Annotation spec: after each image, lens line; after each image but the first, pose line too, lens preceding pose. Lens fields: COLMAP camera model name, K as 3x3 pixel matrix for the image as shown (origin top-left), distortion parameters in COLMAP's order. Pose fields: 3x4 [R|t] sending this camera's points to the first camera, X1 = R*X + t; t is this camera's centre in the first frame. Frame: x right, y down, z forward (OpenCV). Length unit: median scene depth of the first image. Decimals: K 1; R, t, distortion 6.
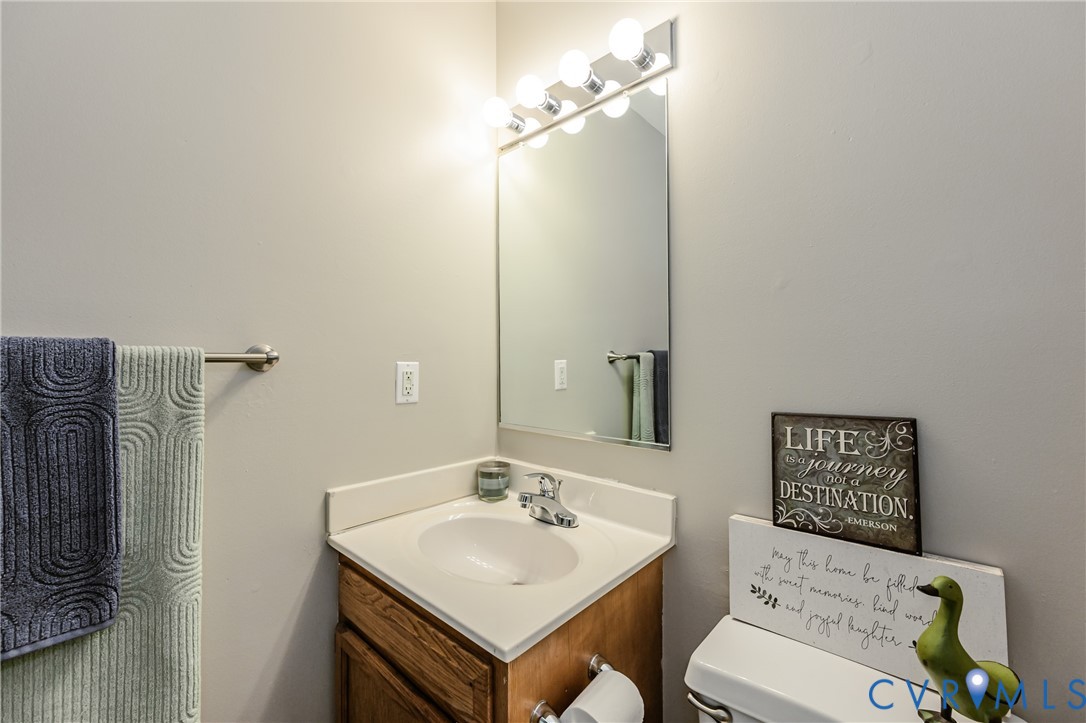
lens RADIAL K [[436.8, 0, 541.9], [0, 436.8, 357.4], [0, 0, 1]] dist [0.001601, -0.000324]
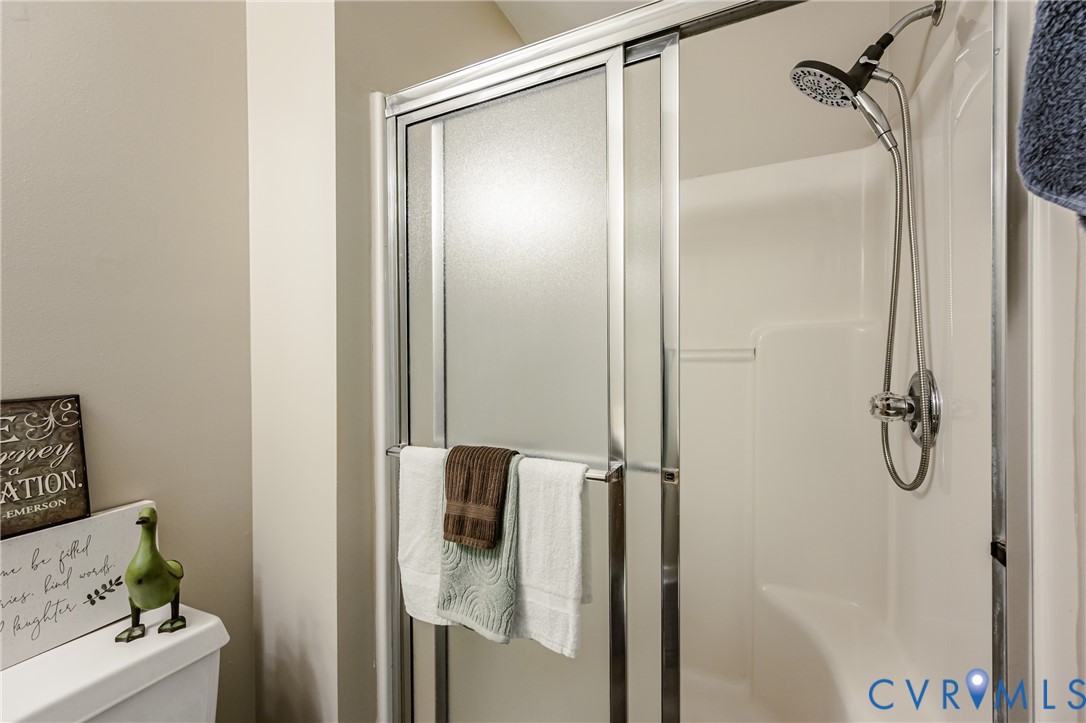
lens RADIAL K [[436.8, 0, 540.1], [0, 436.8, 360.2], [0, 0, 1]] dist [0.001601, -0.000324]
pose [[-0.288821, 0.004168, 0.957374, -0.493180], [0.007292, 0.999971, -0.002154, 0.062876], [-0.957355, 0.006359, -0.288843, 0.207602]]
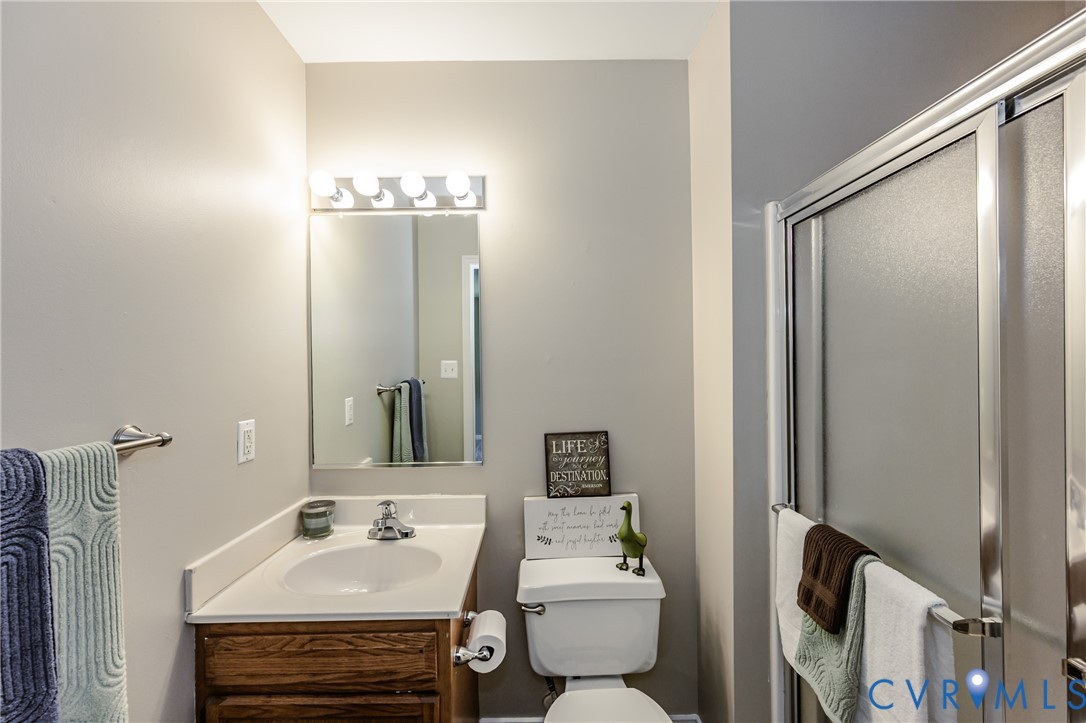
lens RADIAL K [[436.8, 0, 542.5], [0, 436.8, 361.1], [0, 0, 1]] dist [0.001601, -0.000324]
pose [[0.730152, -0.006040, 0.683258, -0.763960], [0.003019, 0.999980, 0.005614, -0.198730], [-0.683278, -0.002036, 0.730156, -0.298348]]
